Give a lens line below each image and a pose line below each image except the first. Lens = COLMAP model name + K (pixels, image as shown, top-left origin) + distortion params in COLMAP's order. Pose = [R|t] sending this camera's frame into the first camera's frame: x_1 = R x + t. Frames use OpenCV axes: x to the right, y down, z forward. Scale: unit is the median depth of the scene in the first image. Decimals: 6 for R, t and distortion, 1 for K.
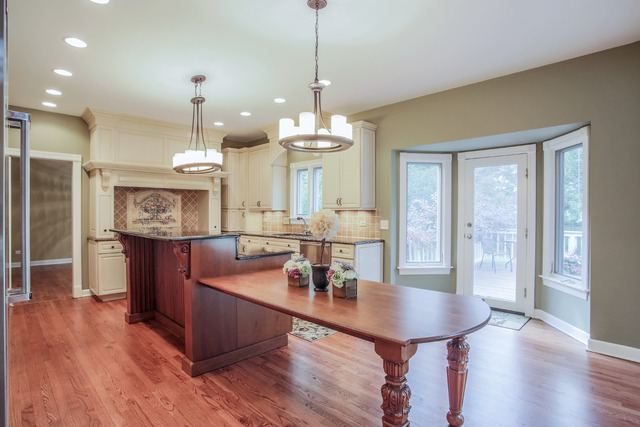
lens RADIAL K [[329.4, 0, 316.2], [0, 329.4, 216.2], [0, 0, 1]] dist [-0.032350, -0.000639]
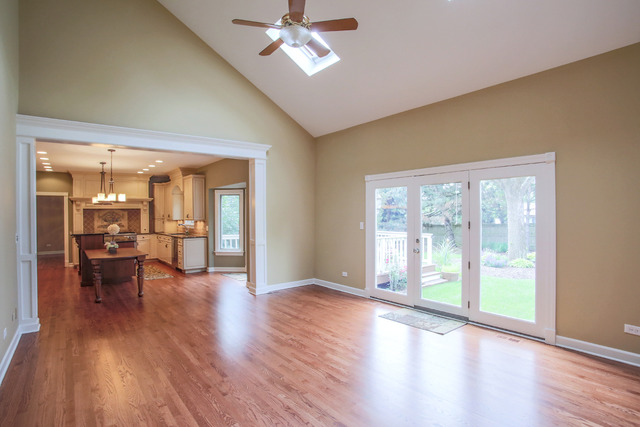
lens RADIAL K [[329.4, 0, 320.8], [0, 329.4, 213.4], [0, 0, 1]] dist [-0.032350, -0.000639]
pose [[0.992156, -0.010629, -0.124555, 0.995018], [0.009481, 0.999907, -0.009810, -0.033442], [0.124648, 0.008552, 0.992164, -0.711039]]
